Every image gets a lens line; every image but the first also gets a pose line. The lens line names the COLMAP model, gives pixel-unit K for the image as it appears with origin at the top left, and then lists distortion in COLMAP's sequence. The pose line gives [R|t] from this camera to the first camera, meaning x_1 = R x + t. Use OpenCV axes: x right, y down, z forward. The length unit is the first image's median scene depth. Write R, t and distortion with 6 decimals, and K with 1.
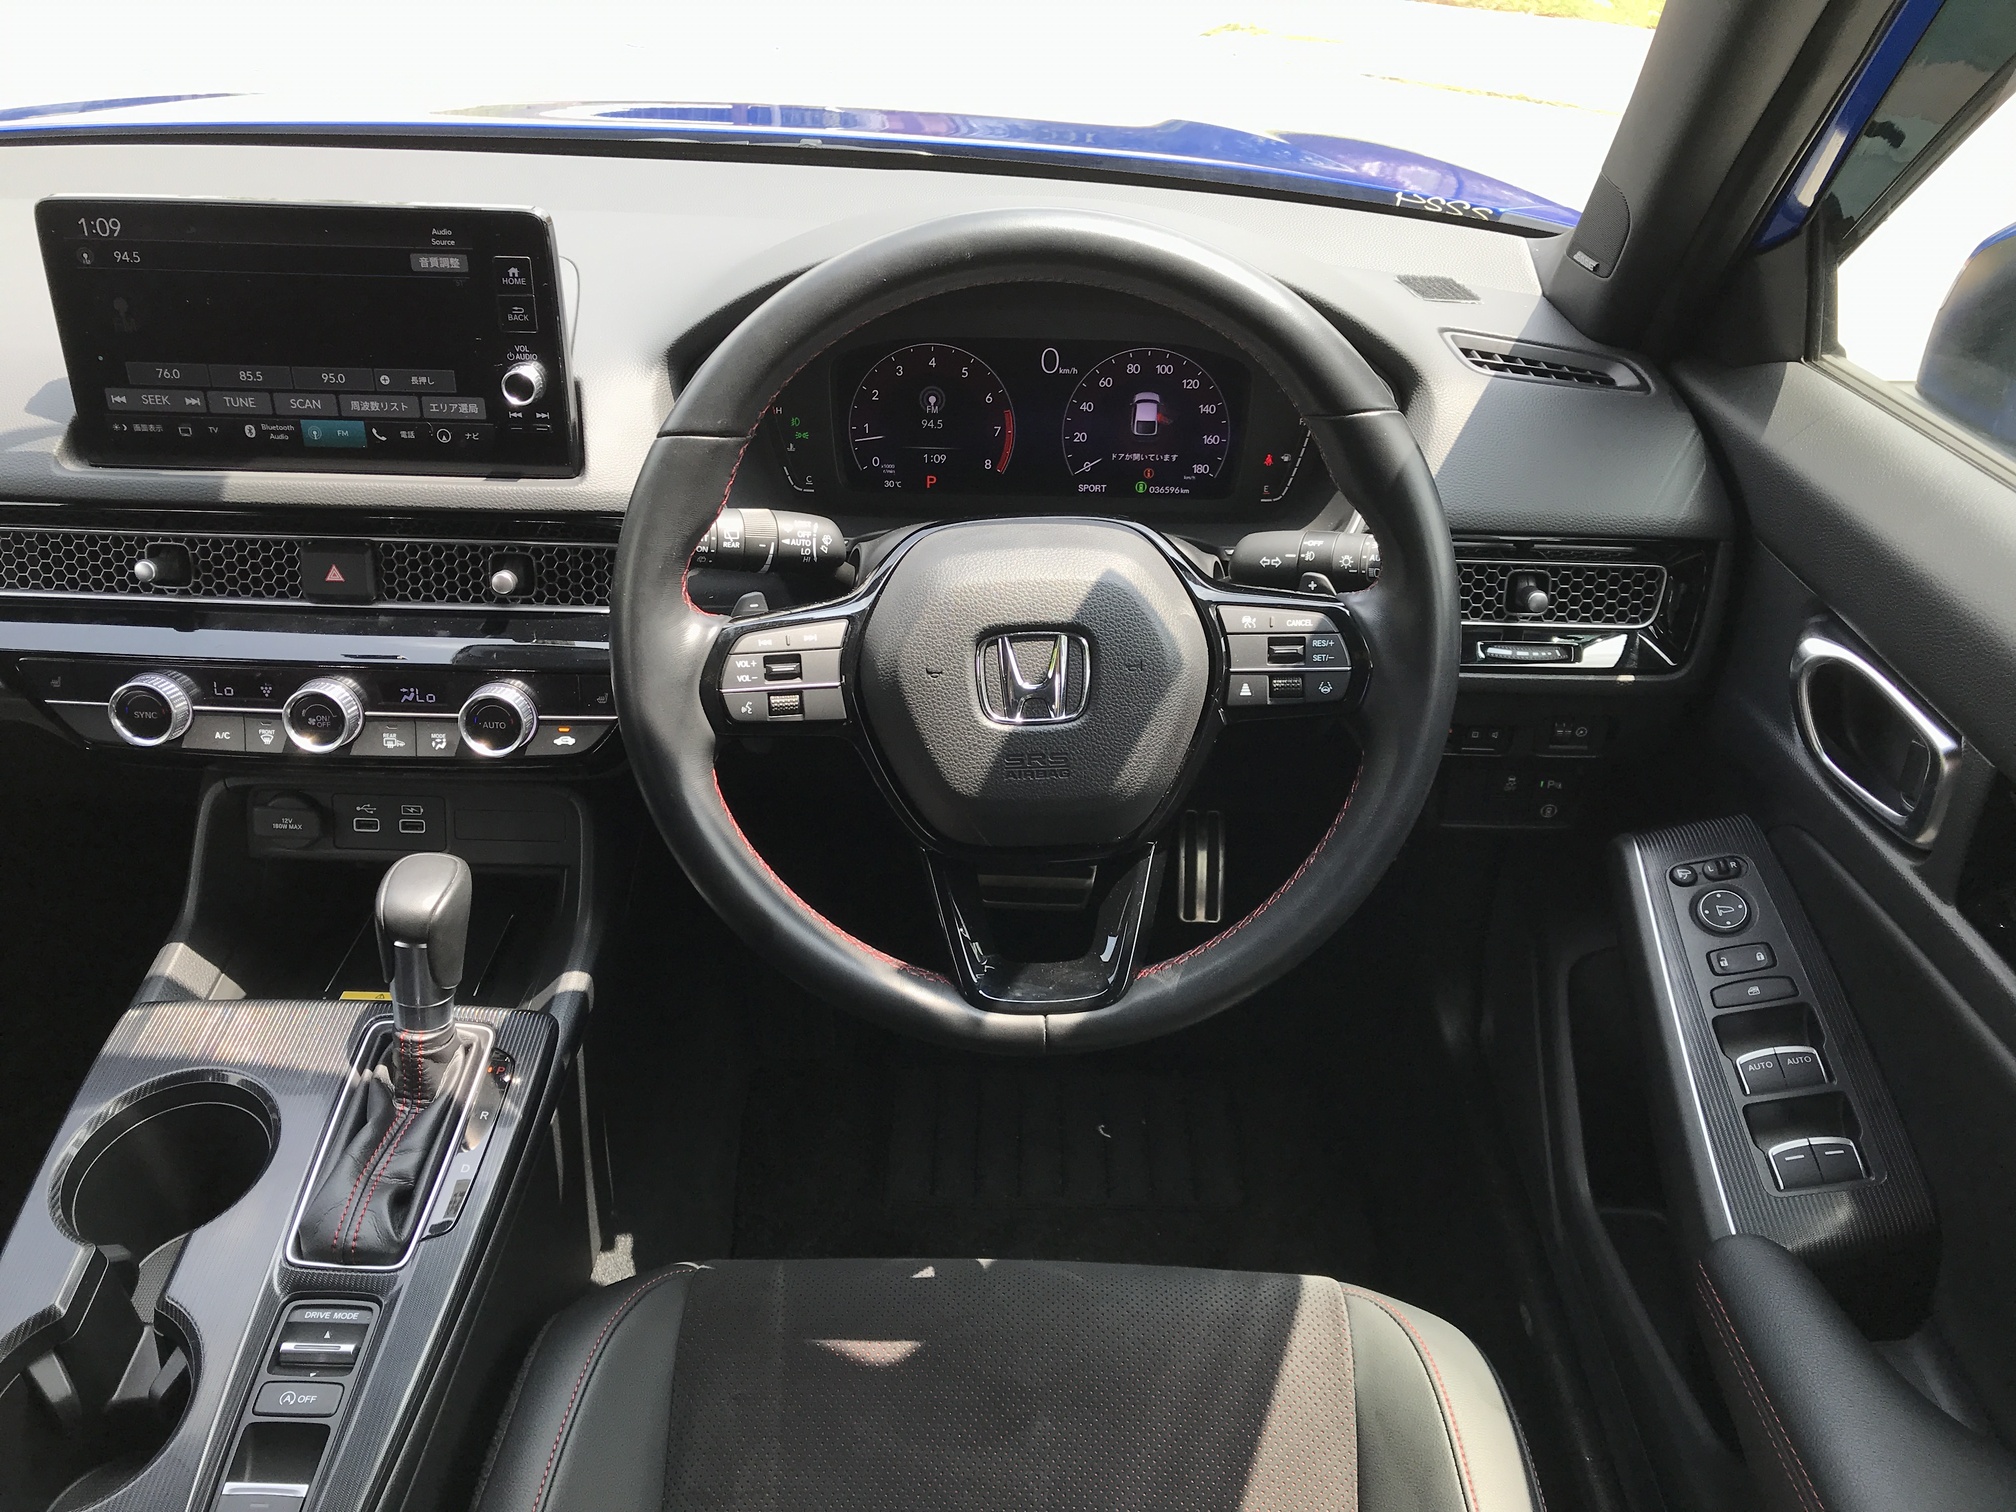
lens RADIAL K [[1674.3, 0, 999.1], [0, 1674.3, 753.8], [0, 0, 1]] dist [0.014474, -0.001849]
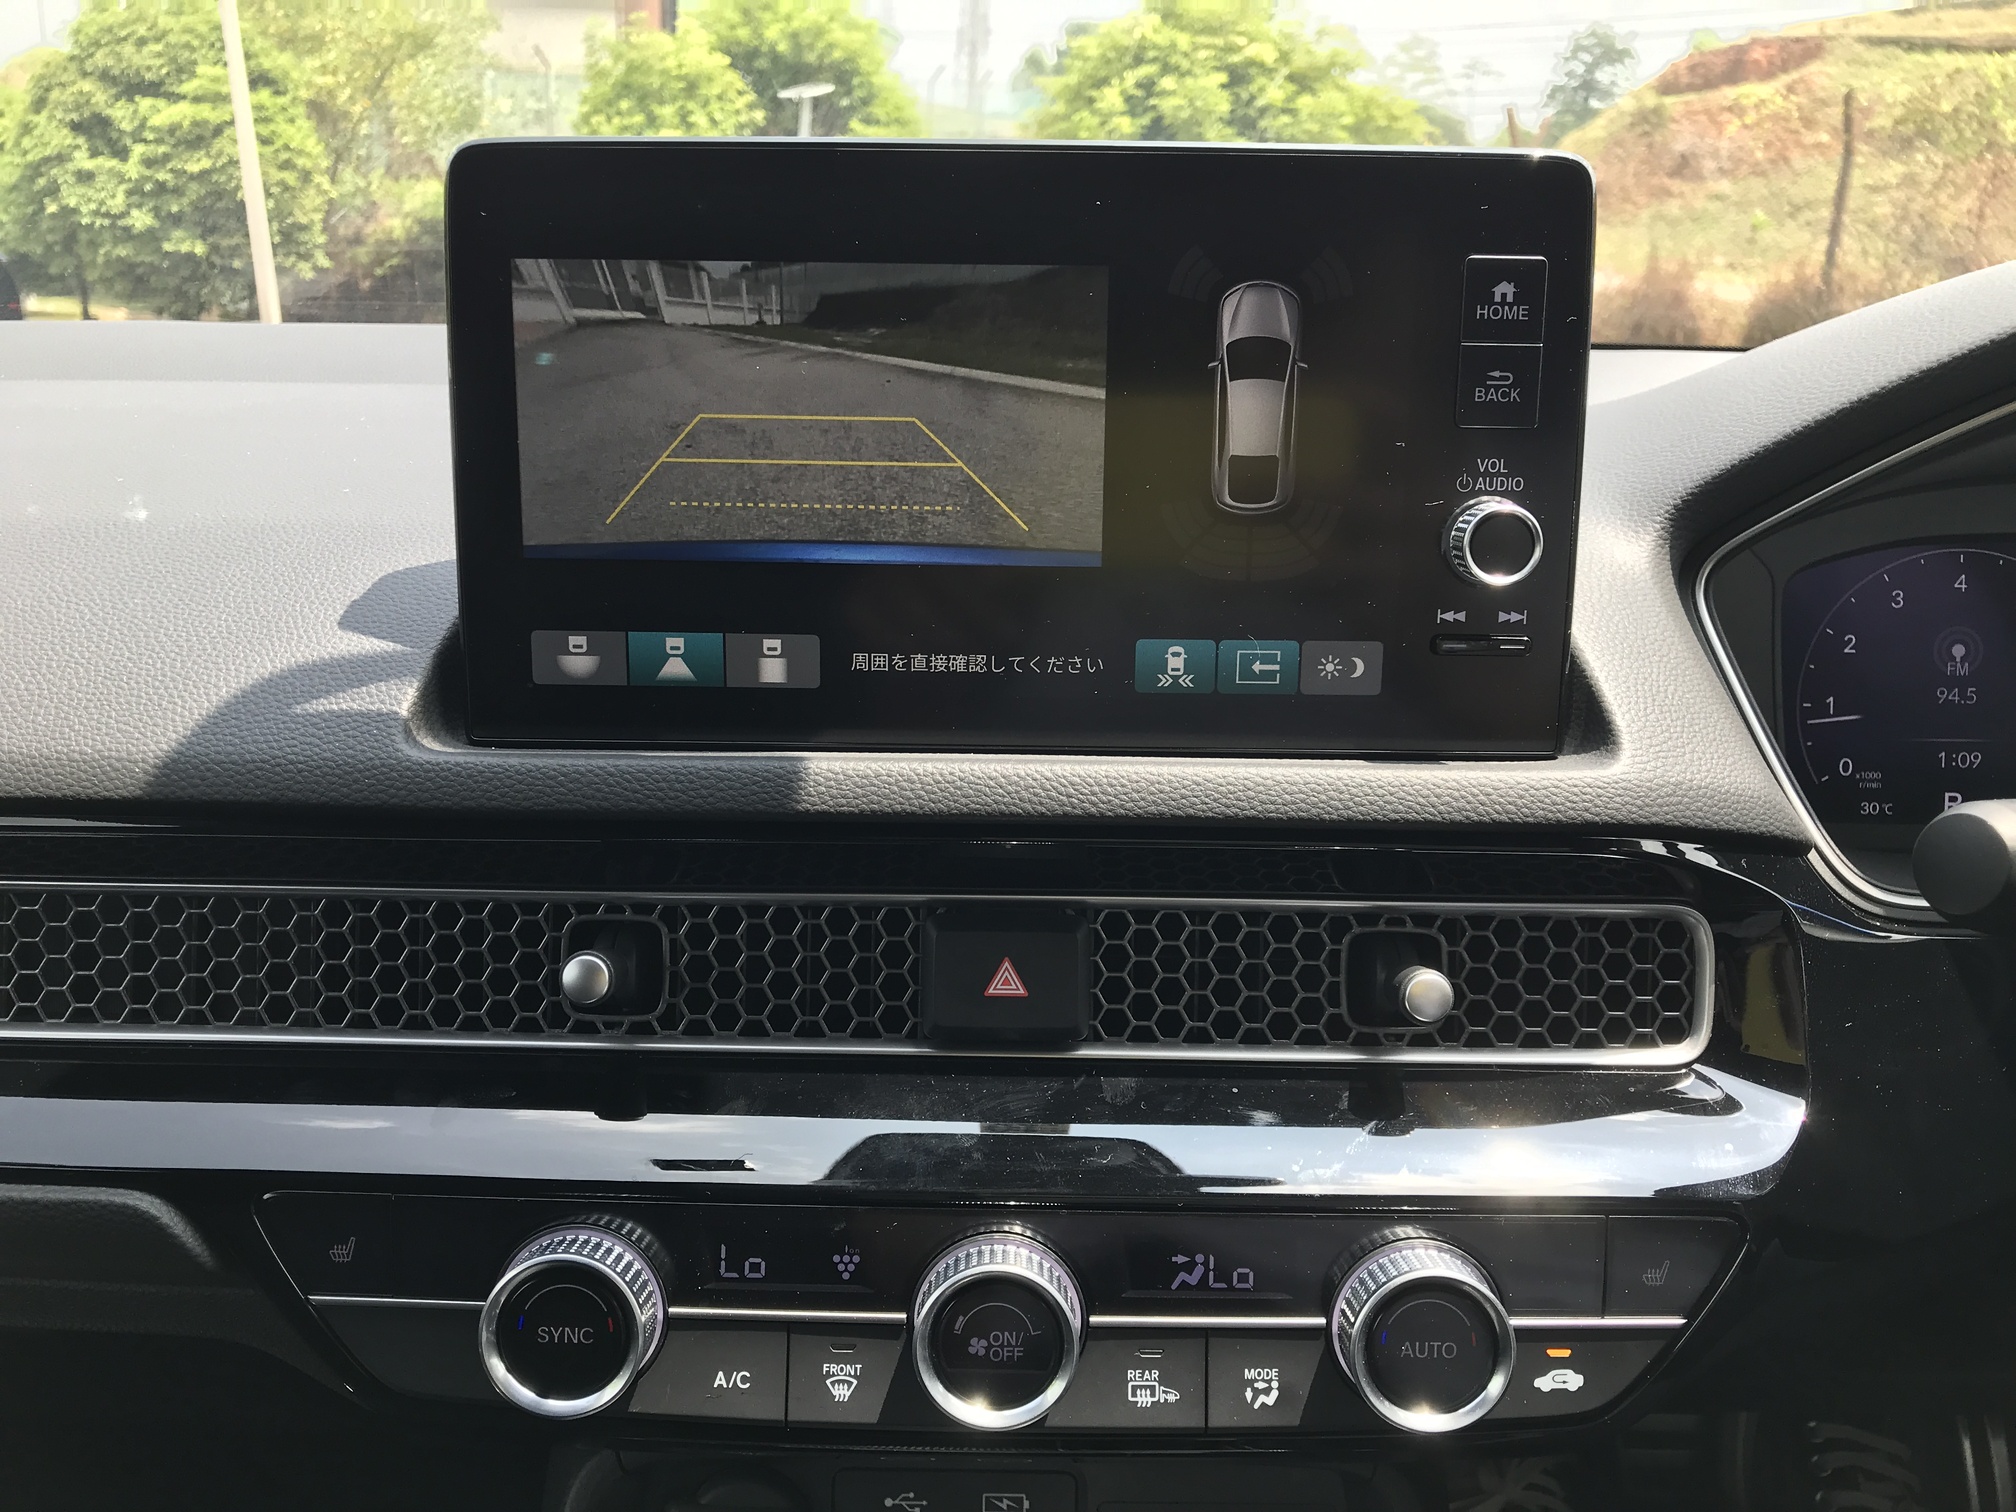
lens RADIAL K [[1674.3, 0, 1006.6], [0, 1674.3, 754.2], [0, 0, 1]] dist [0.014474, -0.001849]
pose [[0.999832, -0.009193, 0.015834, -0.411097], [0.012937, 0.966676, -0.255676, -0.054247], [-0.012956, 0.255838, 0.966633, 0.577922]]
